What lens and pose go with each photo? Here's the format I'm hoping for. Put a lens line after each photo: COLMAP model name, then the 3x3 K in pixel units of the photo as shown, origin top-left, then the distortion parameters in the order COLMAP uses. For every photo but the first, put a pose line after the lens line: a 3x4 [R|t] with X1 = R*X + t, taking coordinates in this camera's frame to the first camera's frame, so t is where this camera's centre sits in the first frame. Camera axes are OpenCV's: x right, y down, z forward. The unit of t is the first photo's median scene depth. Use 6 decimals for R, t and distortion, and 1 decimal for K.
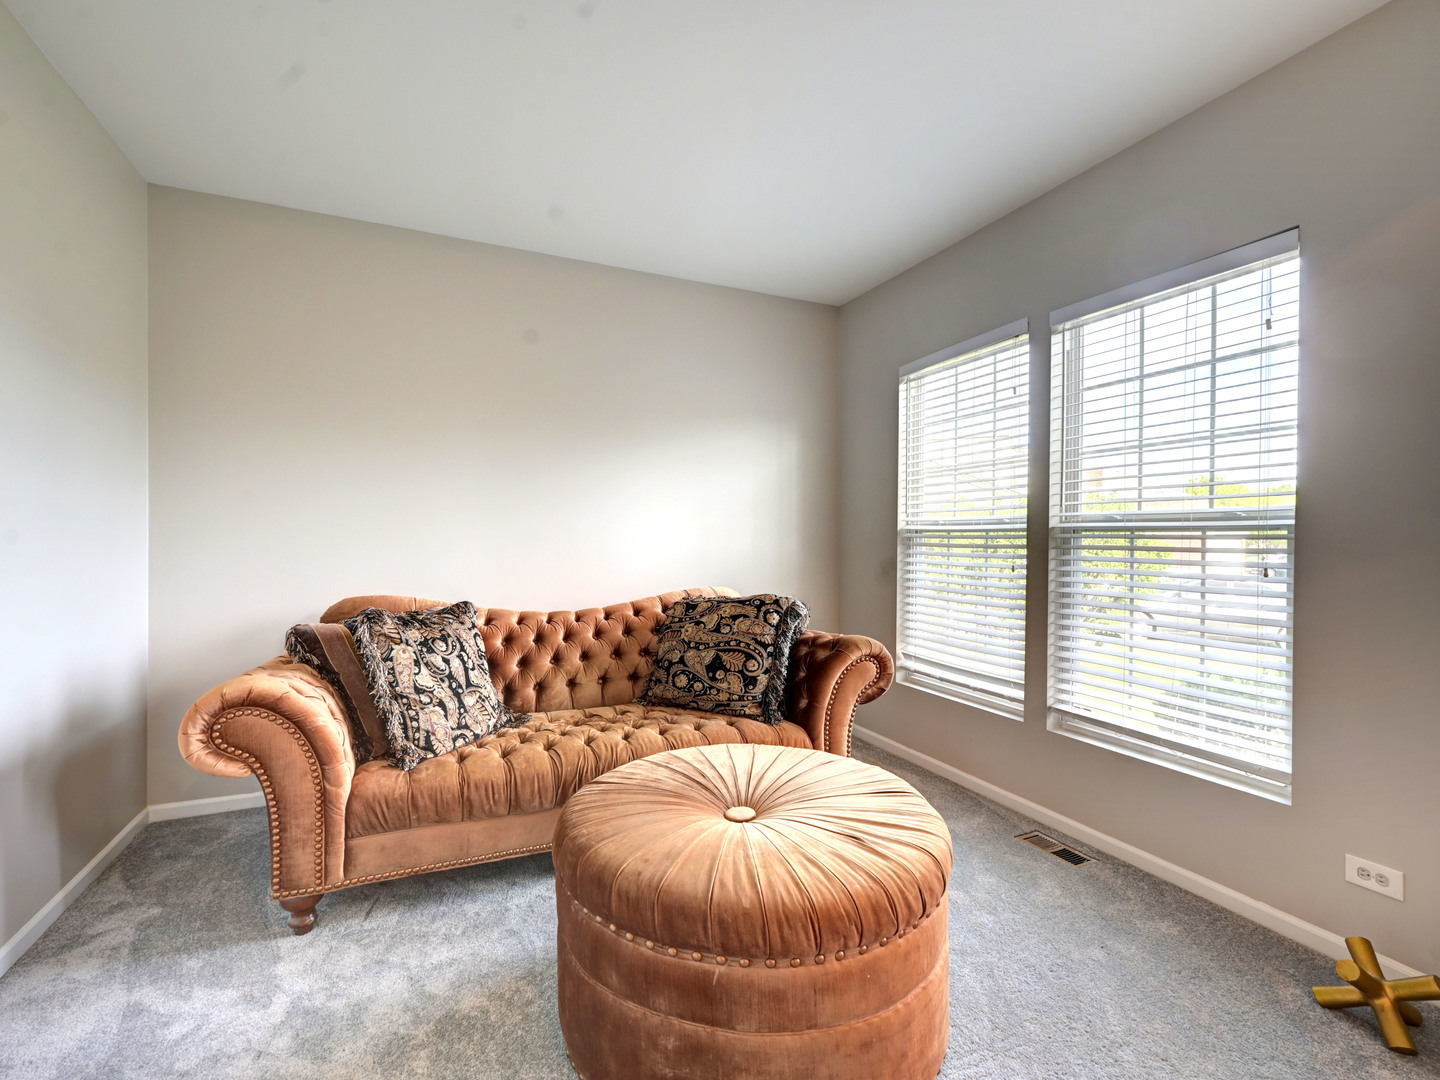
lens RADIAL K [[651.1, 0, 724.9], [0, 651.1, 539.0], [0, 0, 1]] dist [-0.002989, -0.000279]
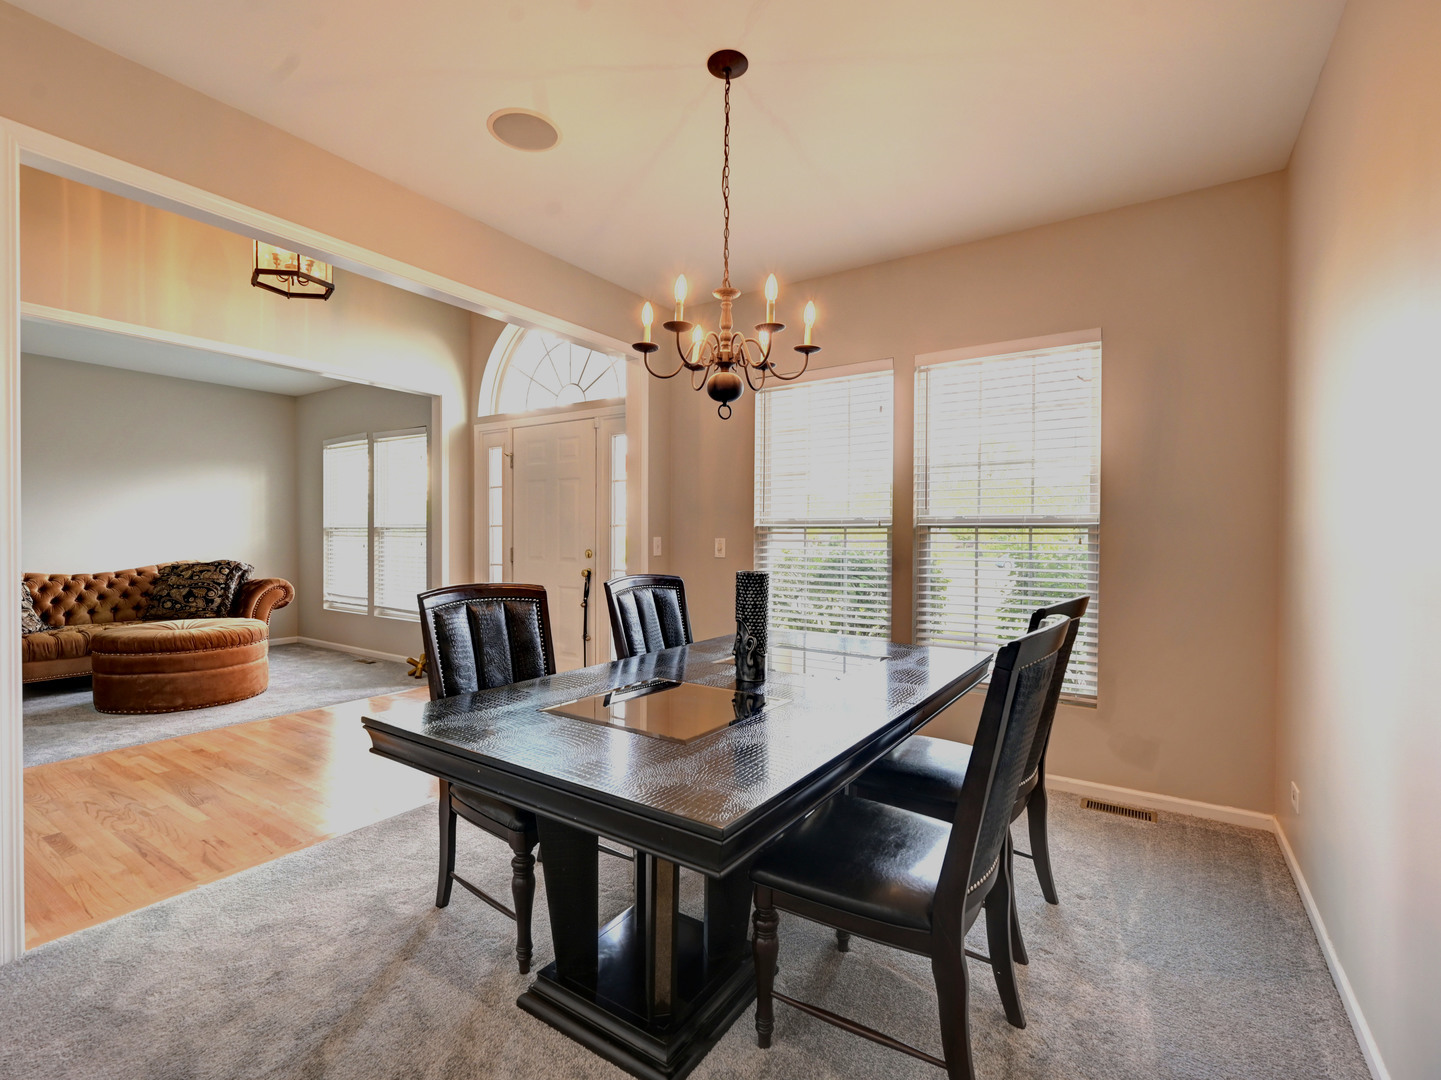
lens RADIAL K [[651.6, 0, 714.9], [0, 651.6, 545.5], [0, 0, 1]] dist [-0.002989, -0.000279]
pose [[0.848235, -0.010279, 0.529520, 0.289877], [0.001402, 0.999852, 0.017163, 0.008448], [-0.529618, -0.013816, 0.848124, -1.497883]]
